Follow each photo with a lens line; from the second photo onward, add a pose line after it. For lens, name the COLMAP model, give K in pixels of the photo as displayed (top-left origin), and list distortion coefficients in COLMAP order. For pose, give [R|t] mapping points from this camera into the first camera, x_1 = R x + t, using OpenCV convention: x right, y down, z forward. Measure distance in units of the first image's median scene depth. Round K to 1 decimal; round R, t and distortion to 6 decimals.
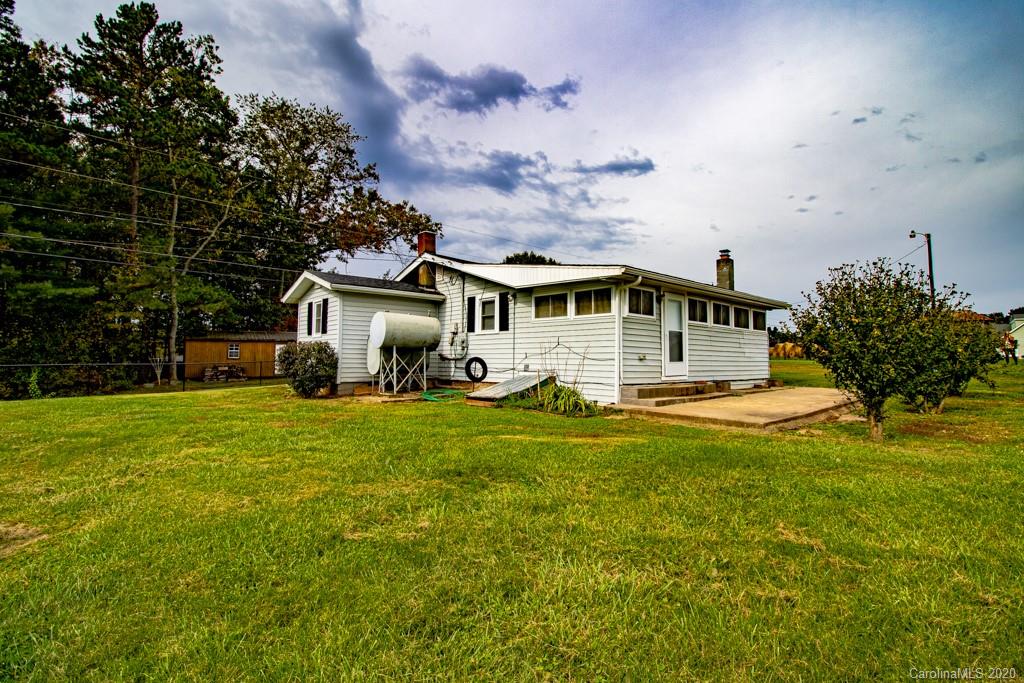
lens RADIAL K [[479.0, 0, 508.0], [0, 479.0, 339.3], [0, 0, 1]] dist [-0.021419, -0.001093]
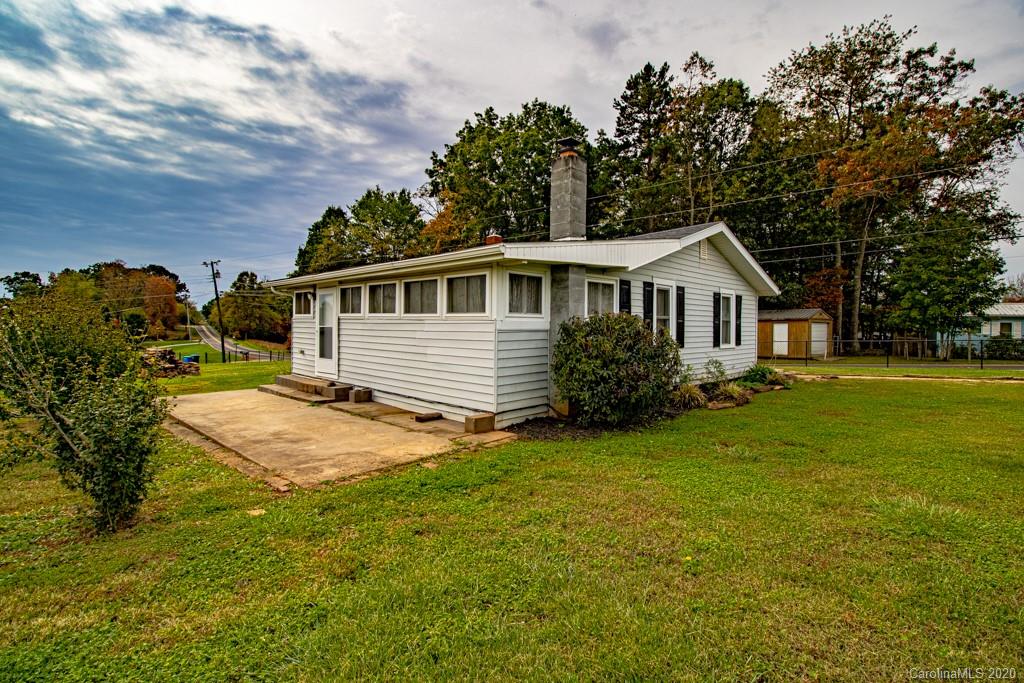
lens RADIAL K [[479.0, 0, 508.5], [0, 479.0, 338.8], [0, 0, 1]] dist [-0.021419, -0.001093]
pose [[0.060426, 0.022629, -0.997916, 1.260266], [0.035383, 0.999066, 0.024798, -0.003192], [0.997545, -0.036808, 0.059568, 1.228781]]
